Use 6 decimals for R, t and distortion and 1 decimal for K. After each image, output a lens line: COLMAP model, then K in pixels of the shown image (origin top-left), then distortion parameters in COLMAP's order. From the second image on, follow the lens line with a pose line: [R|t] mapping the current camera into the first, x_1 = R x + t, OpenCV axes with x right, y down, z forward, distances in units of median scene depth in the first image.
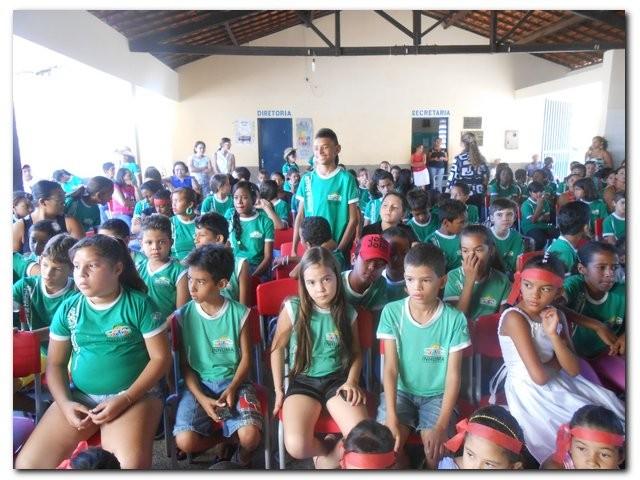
lens RADIAL K [[475.0, 0, 320.0], [0, 475.0, 240.0], [0, 0, 1]] dist [-0.031322, 0.046396]
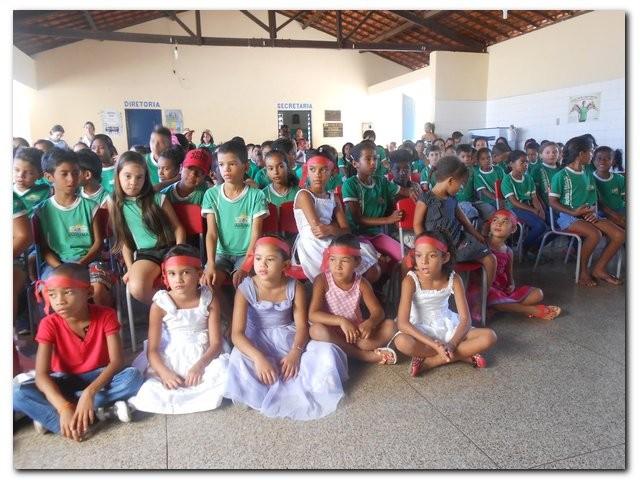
lens RADIAL K [[477.1, 0, 318.6], [0, 477.1, 238.7], [0, 0, 1]] dist [-0.020722, 0.033855]
pose [[0.971984, -0.047052, 0.230288, 0.030578], [0.051605, 0.998572, -0.013784, 0.073757], [-0.229311, 0.025281, 0.973025, -0.091821]]
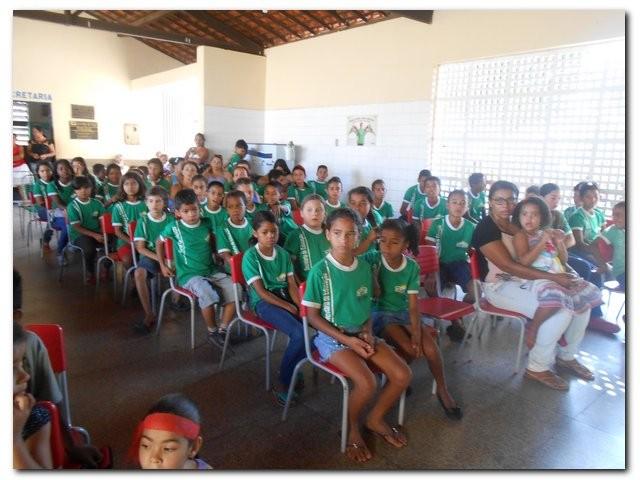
lens RADIAL K [[477.1, 0, 318.6], [0, 477.1, 238.7], [0, 0, 1]] dist [-0.020722, 0.033855]
pose [[0.803159, -0.073034, 0.591271, 0.194073], [0.073977, 0.997002, 0.022663, -0.004840], [-0.591154, 0.025538, 0.806154, 0.064303]]
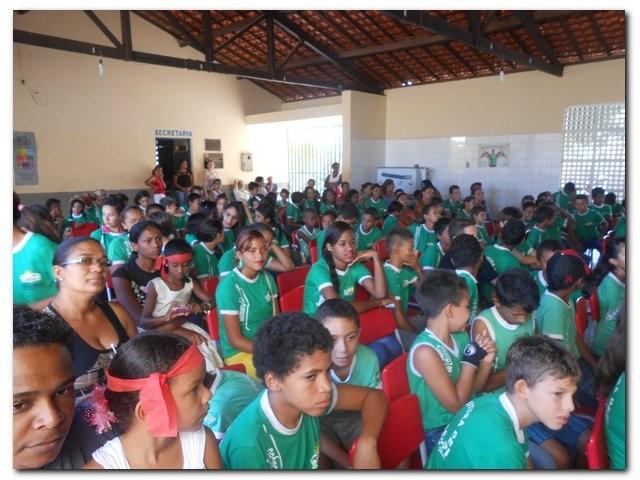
lens RADIAL K [[477.1, 0, 318.6], [0, 477.1, 238.7], [0, 0, 1]] dist [-0.020722, 0.033855]
pose [[0.721287, -0.100545, 0.685300, -0.315930], [0.131405, 0.991303, 0.007136, -0.044493], [-0.680058, 0.084905, 0.728226, 0.197559]]
